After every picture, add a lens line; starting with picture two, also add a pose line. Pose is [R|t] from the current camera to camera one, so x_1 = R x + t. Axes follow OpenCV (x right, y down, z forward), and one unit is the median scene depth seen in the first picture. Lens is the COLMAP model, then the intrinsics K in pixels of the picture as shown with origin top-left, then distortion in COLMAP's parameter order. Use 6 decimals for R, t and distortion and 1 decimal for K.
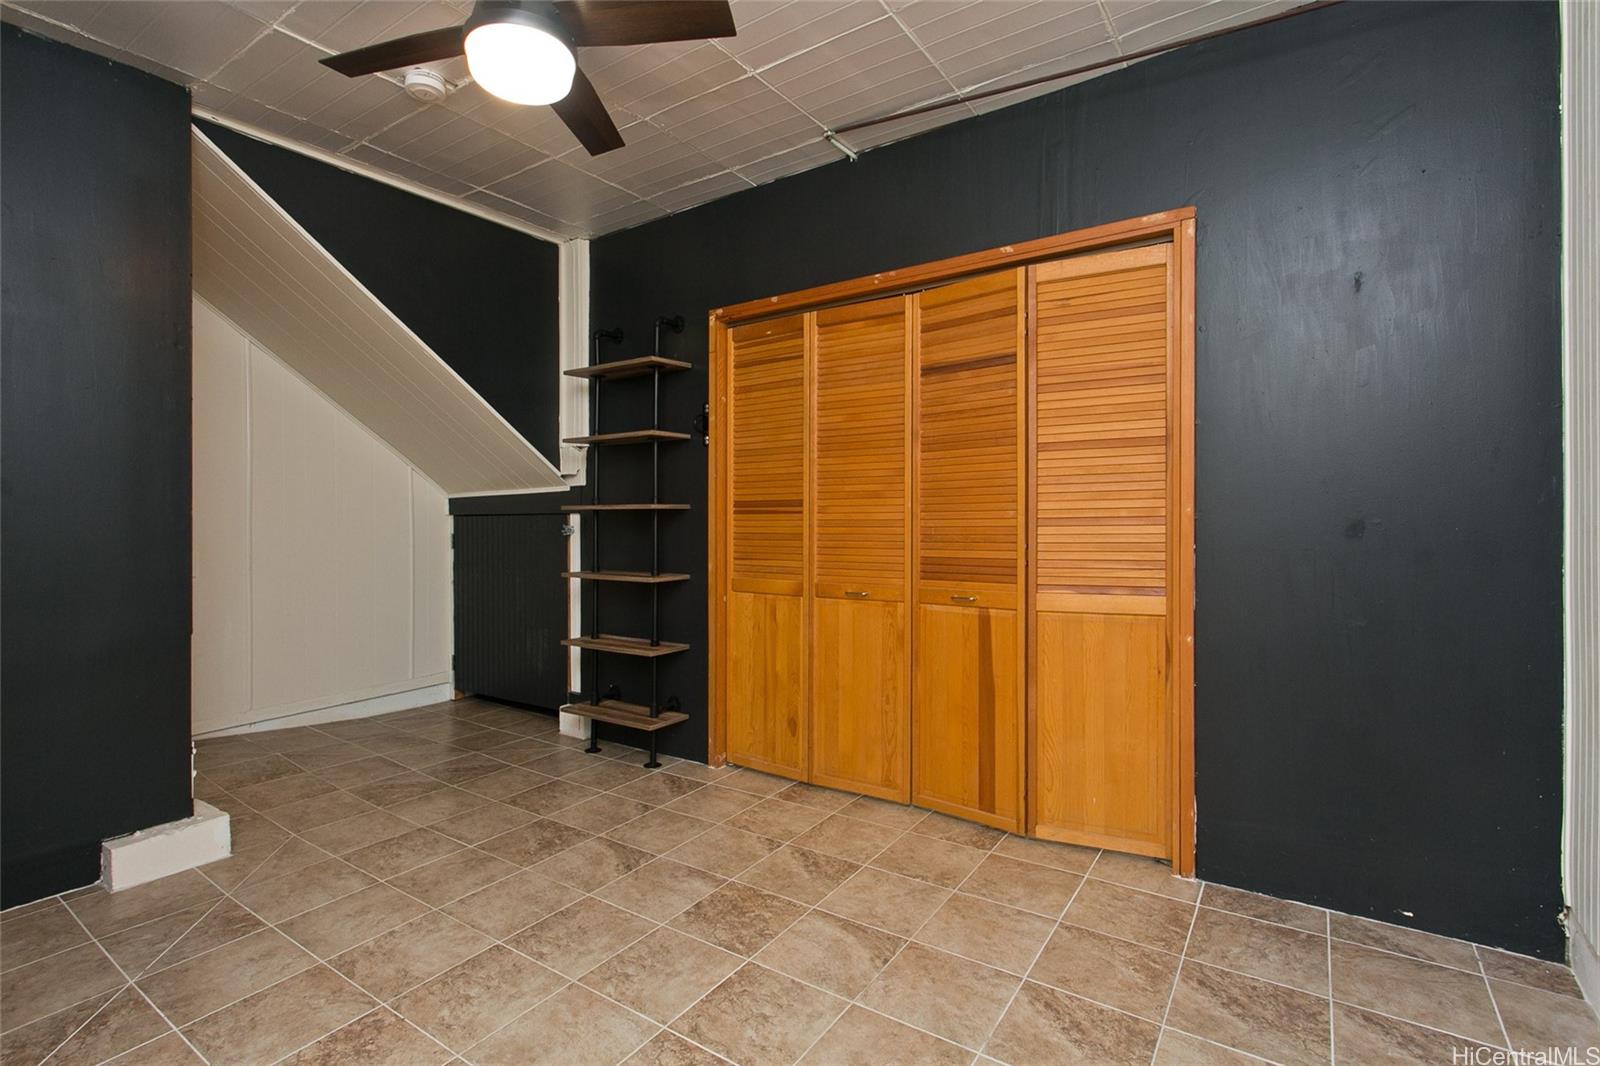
lens RADIAL K [[756.0, 0, 800.0], [0, 756.0, 533.0], [0, 0, 1]] dist [-0.017969, 0.000729]
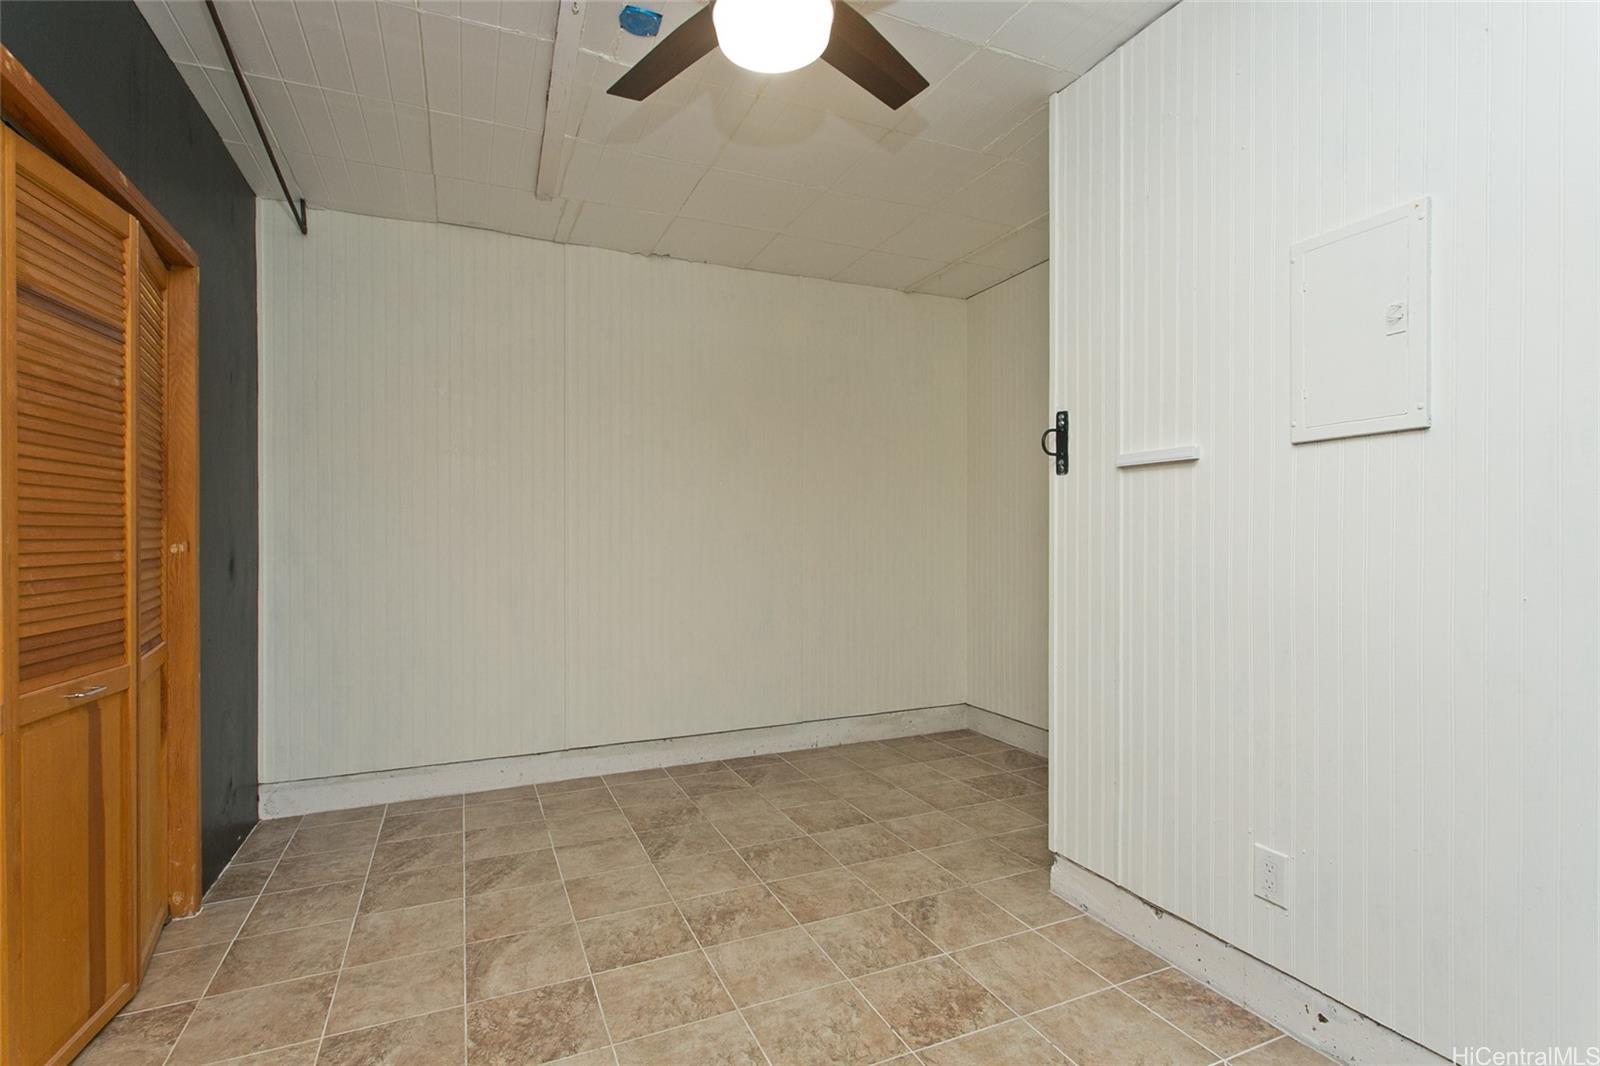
lens RADIAL K [[756.0, 0, 800.0], [0, 756.0, 533.0], [0, 0, 1]] dist [-0.017969, 0.000729]
pose [[-0.850707, 0.018731, 0.525306, -0.928191], [0.030910, 0.999418, 0.014422, -0.052793], [-0.524730, 0.028506, -0.850791, 1.826708]]
